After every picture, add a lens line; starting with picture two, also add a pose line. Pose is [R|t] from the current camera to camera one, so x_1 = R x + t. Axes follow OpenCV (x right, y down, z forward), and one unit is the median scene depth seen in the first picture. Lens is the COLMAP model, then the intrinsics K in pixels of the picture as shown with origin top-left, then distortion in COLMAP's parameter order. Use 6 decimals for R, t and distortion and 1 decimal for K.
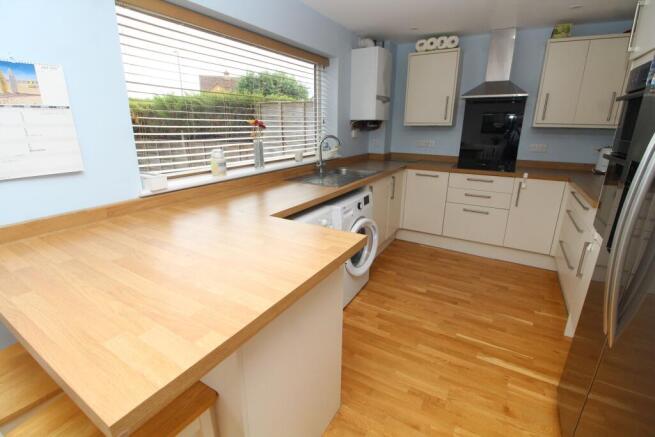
lens RADIAL K [[301.9, 0, 327.2], [0, 301.9, 216.4], [0, 0, 1]] dist [-0.014389, -0.003733]
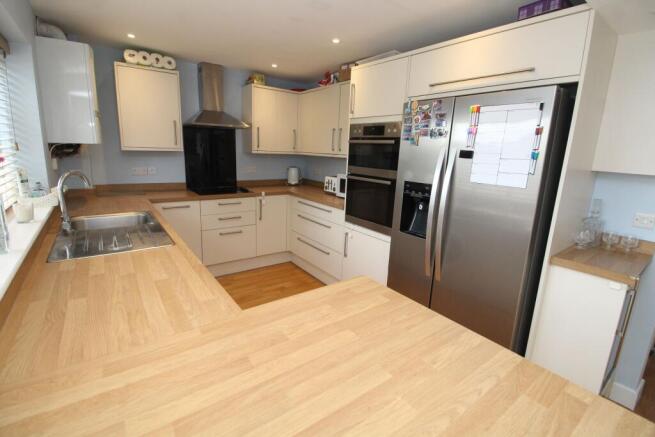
lens RADIAL K [[301.9, 0, 325.3], [0, 301.9, 218.0], [0, 0, 1]] dist [-0.014389, -0.003733]
pose [[0.396244, -0.193815, 0.897456, -0.311010], [0.234578, 0.966395, 0.105133, -0.100927], [-0.887673, 0.168865, 0.428393, 0.250151]]
